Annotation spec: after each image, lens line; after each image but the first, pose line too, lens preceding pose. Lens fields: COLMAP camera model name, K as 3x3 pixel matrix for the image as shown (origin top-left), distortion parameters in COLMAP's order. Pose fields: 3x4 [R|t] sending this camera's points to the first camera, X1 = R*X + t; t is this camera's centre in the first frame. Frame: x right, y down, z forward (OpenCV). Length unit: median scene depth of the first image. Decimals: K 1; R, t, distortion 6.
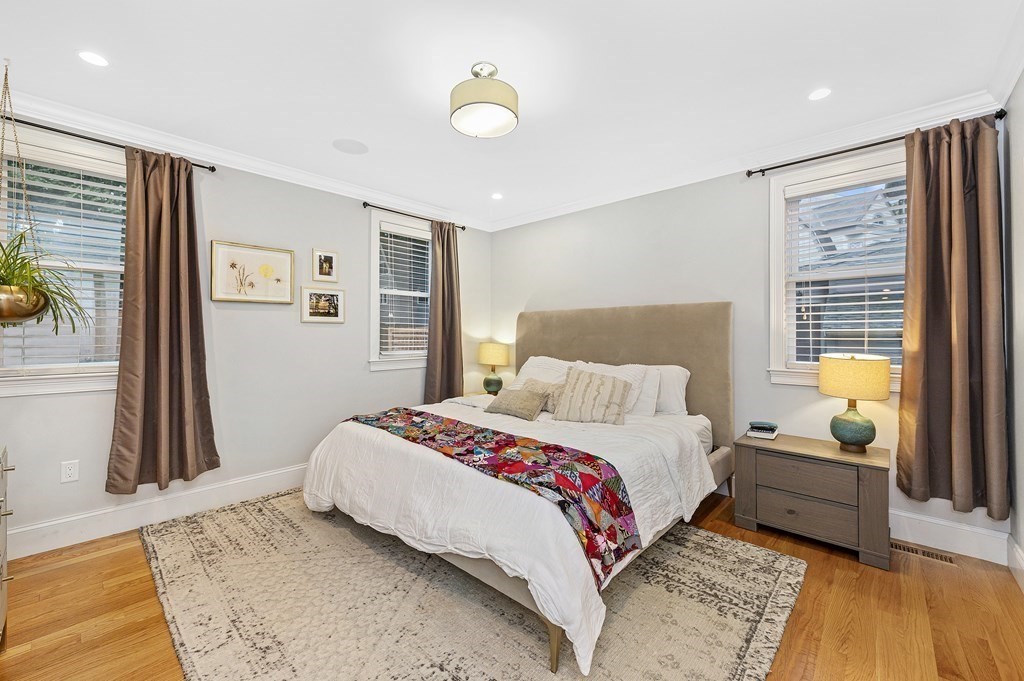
lens RADIAL K [[413.7, 0, 491.9], [0, 413.7, 340.4], [0, 0, 1]] dist [0.000186, -0.000329]
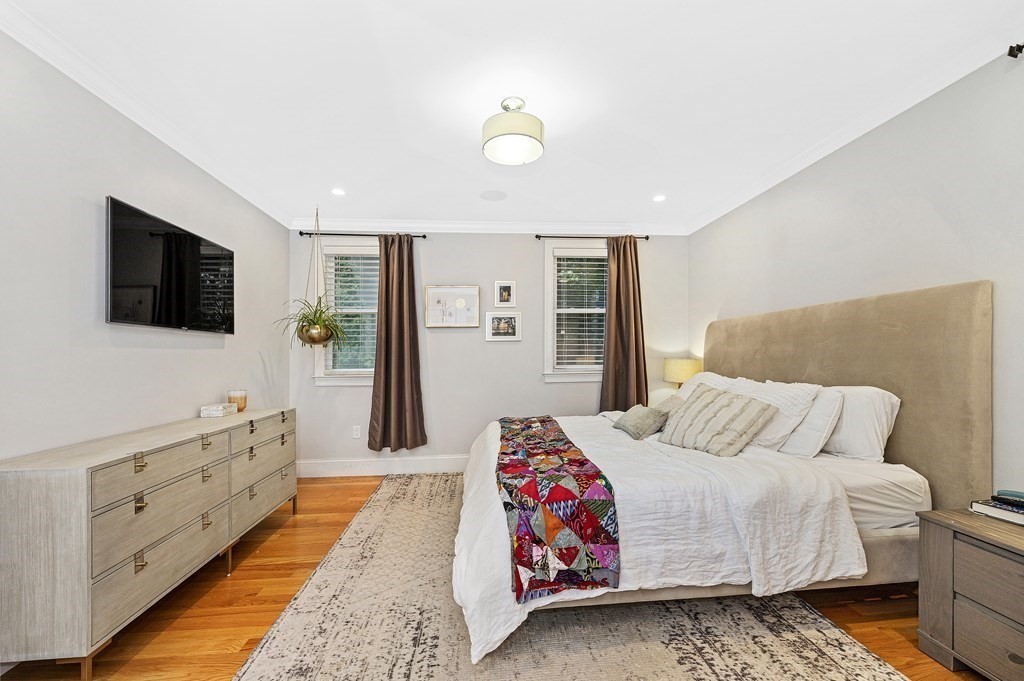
lens RADIAL K [[404.6, 0, 511.8], [0, 404.6, 357.5], [0, 0, 1]] dist [-0.001511, -0.000321]
pose [[0.755510, -0.006384, -0.655106, 0.474416], [0.001961, 0.999970, -0.007484, 0.018704], [0.655134, 0.004370, 0.755500, 0.137450]]
